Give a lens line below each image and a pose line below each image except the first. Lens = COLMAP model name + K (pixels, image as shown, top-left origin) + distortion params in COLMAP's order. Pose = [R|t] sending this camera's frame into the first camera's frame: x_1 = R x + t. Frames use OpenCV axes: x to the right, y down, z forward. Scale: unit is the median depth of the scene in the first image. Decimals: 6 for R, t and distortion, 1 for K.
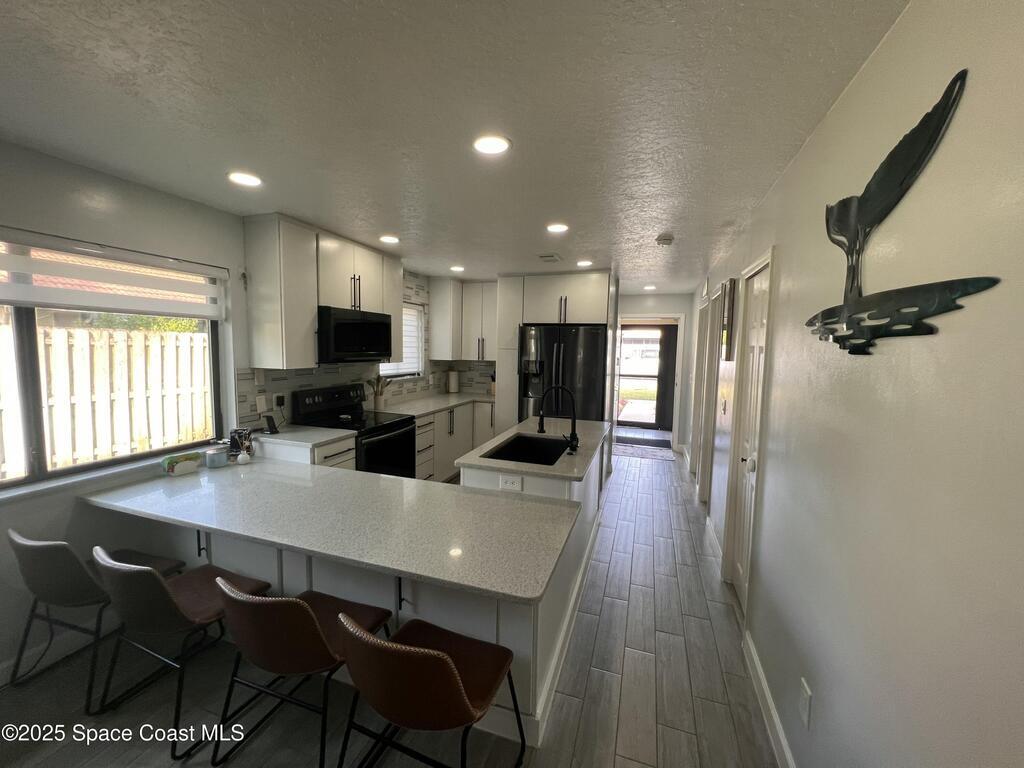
lens RADIAL K [[411.1, 0, 511.0], [0, 411.1, 382.3], [0, 0, 1]] dist [-0.000380, 0.000258]
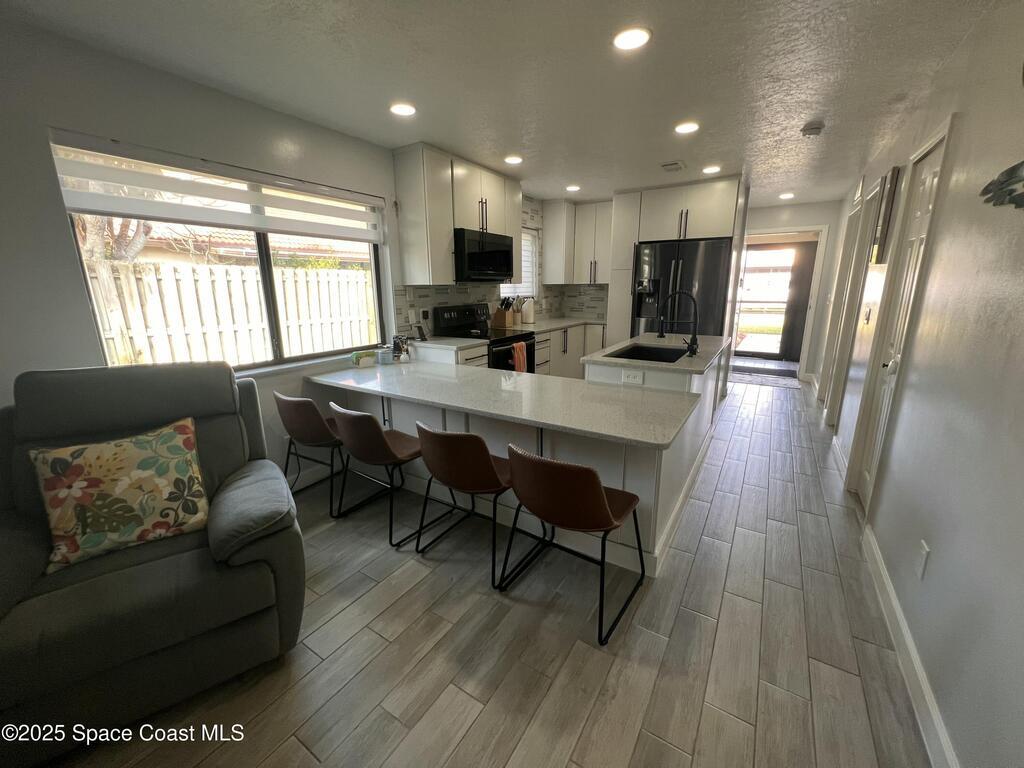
lens RADIAL K [[411.1, 0, 511.0], [0, 411.1, 382.3], [0, 0, 1]] dist [-0.000380, 0.000258]
pose [[0.971578, 0.027583, -0.235105, -0.042172], [0.006749, 0.989556, 0.143988, 0.070495], [0.236622, -0.141483, 0.961246, -0.104263]]
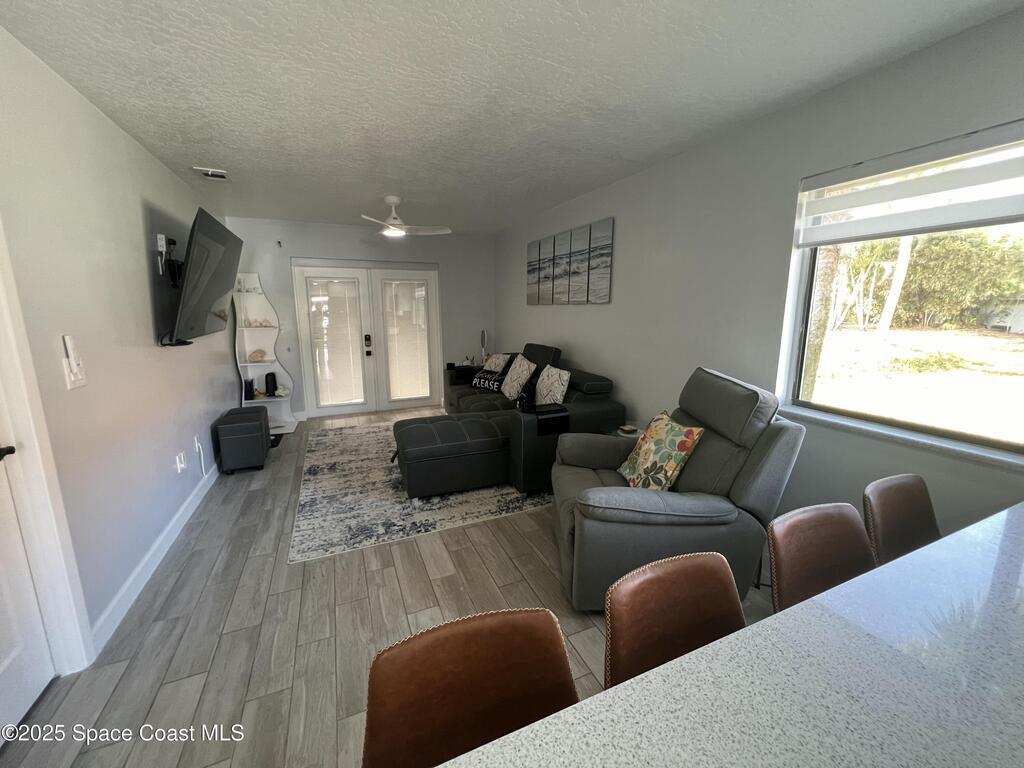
lens RADIAL K [[411.1, 0, 511.0], [0, 411.1, 382.3], [0, 0, 1]] dist [-0.000380, 0.000258]
pose [[-0.738624, 0.106497, -0.665652, 0.034123], [-0.067555, 0.970778, 0.230275, -0.000063], [0.670724, 0.215055, -0.709846, 0.573456]]
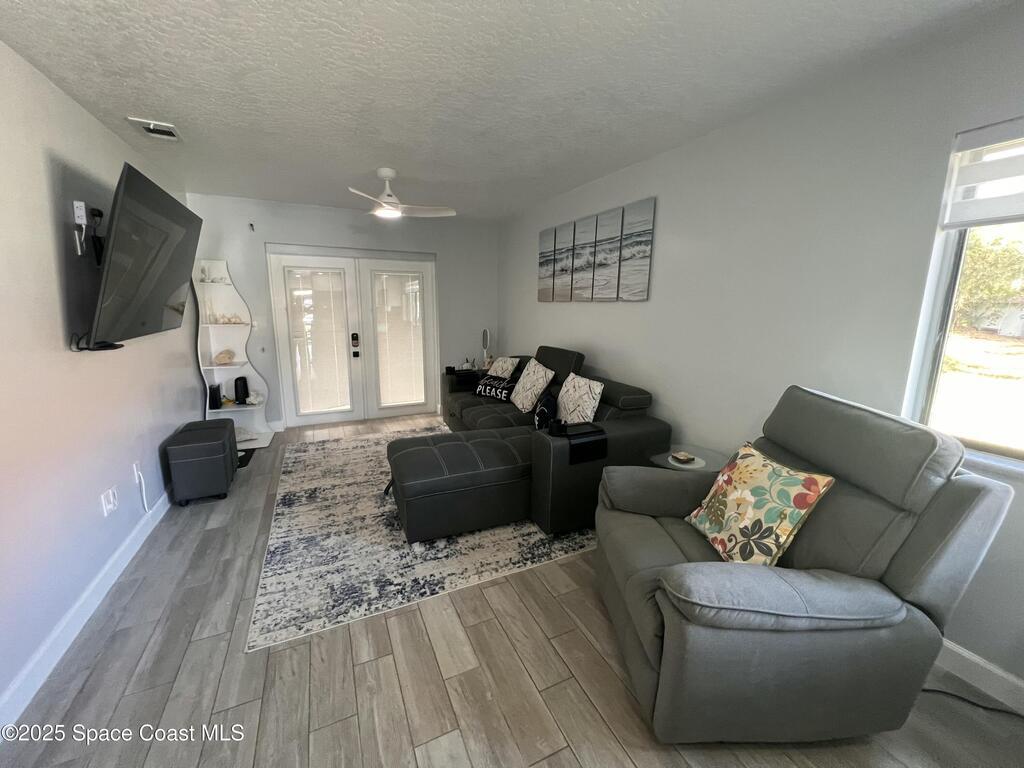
lens RADIAL K [[411.1, 0, 511.0], [0, 411.1, 382.3], [0, 0, 1]] dist [-0.000380, 0.000258]
pose [[-0.718807, 0.106750, -0.686965, -0.046311], [-0.080943, 0.968570, 0.235205, 0.015841], [0.690482, 0.224672, -0.687574, 0.377182]]
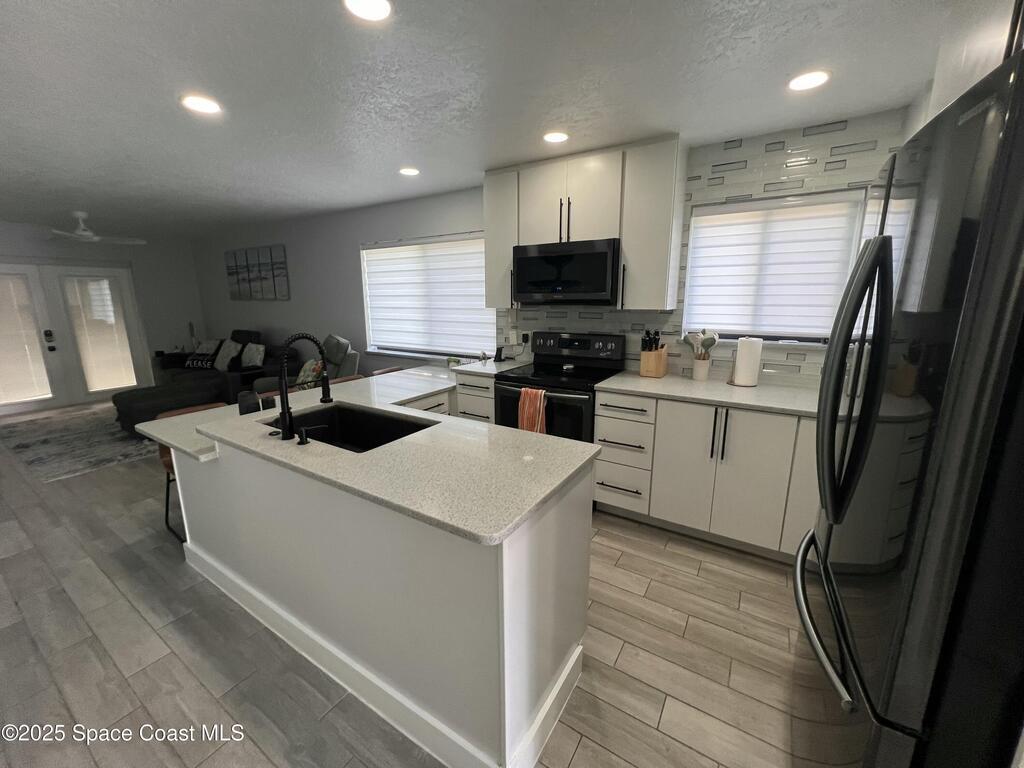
lens RADIAL K [[411.1, 0, 511.0], [0, 411.1, 382.3], [0, 0, 1]] dist [-0.000380, 0.000258]
pose [[-0.243082, 0.183622, -0.952467, 0.570756], [-0.082349, 0.974468, 0.208879, -0.071873], [0.966504, 0.129209, -0.221754, 1.265149]]
